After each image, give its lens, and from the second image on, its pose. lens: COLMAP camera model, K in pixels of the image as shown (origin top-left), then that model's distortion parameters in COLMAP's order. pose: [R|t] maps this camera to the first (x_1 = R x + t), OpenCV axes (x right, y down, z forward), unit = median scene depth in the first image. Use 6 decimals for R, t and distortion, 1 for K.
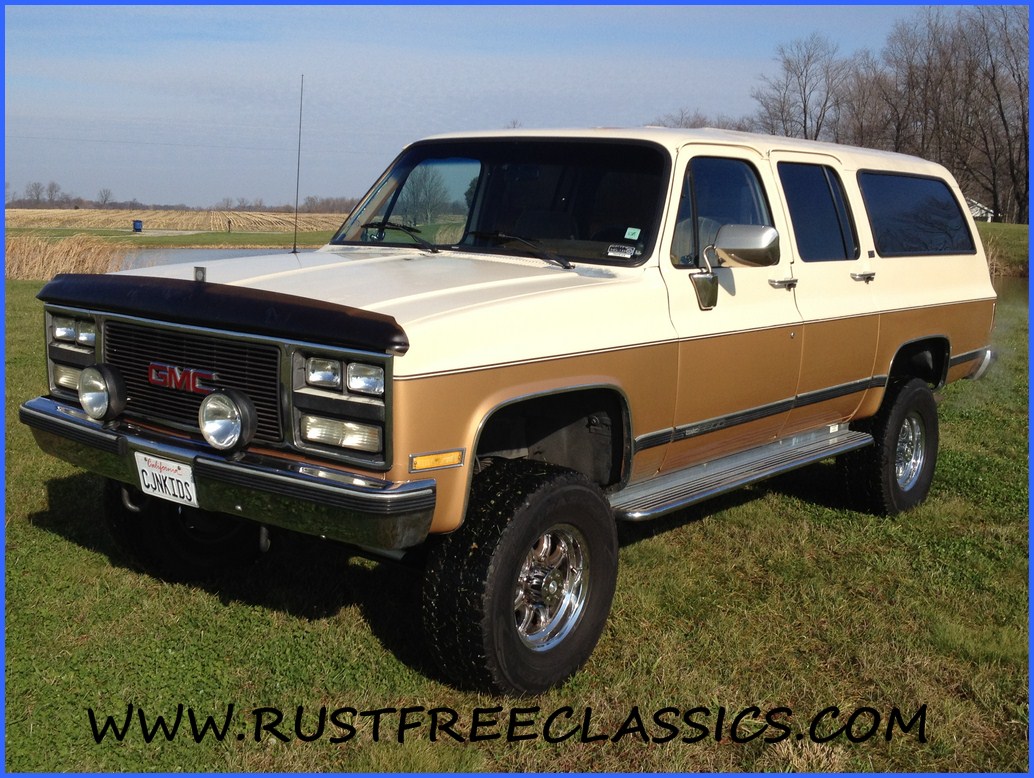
lens RADIAL K [[1102.4, 0, 517.0], [0, 1102.4, 389.0], [0, 0, 1]] dist [0.074639, -0.000726]
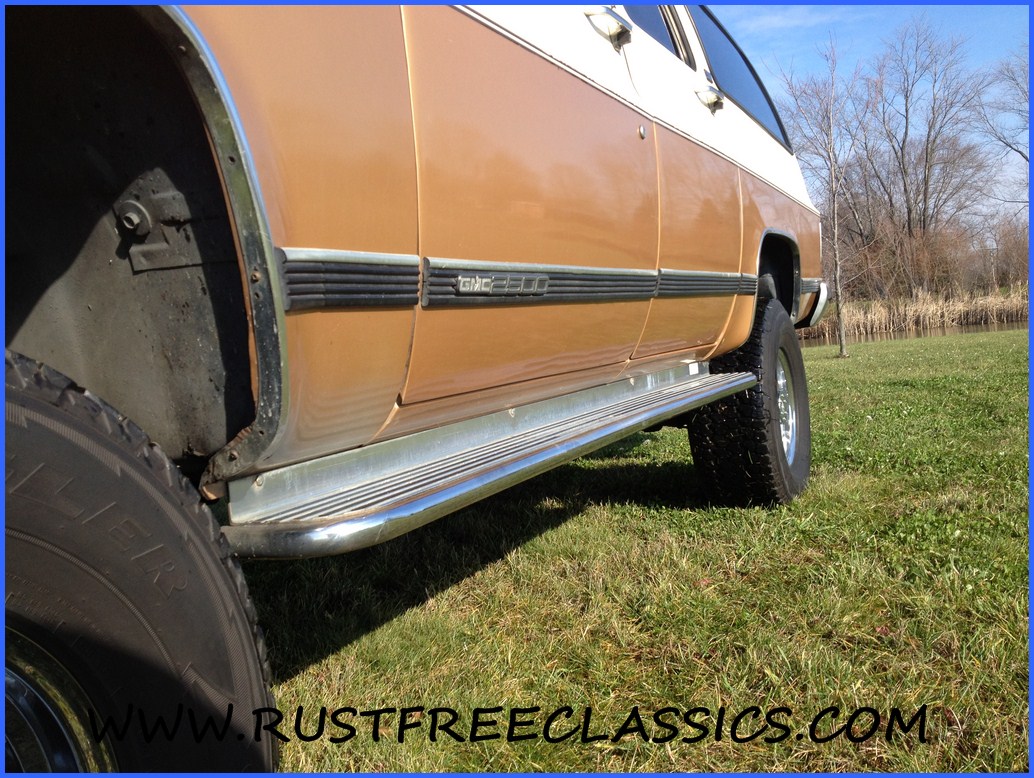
lens RADIAL K [[1073.4, 0, 499.9], [0, 1073.4, 370.0], [0, 0, 1]] dist [0.231627, -0.675545]
pose [[0.969101, -0.133126, 0.207653, 0.095500], [0.150607, 0.986062, -0.070705, 0.098175], [-0.195346, 0.099795, 0.975644, 0.702886]]
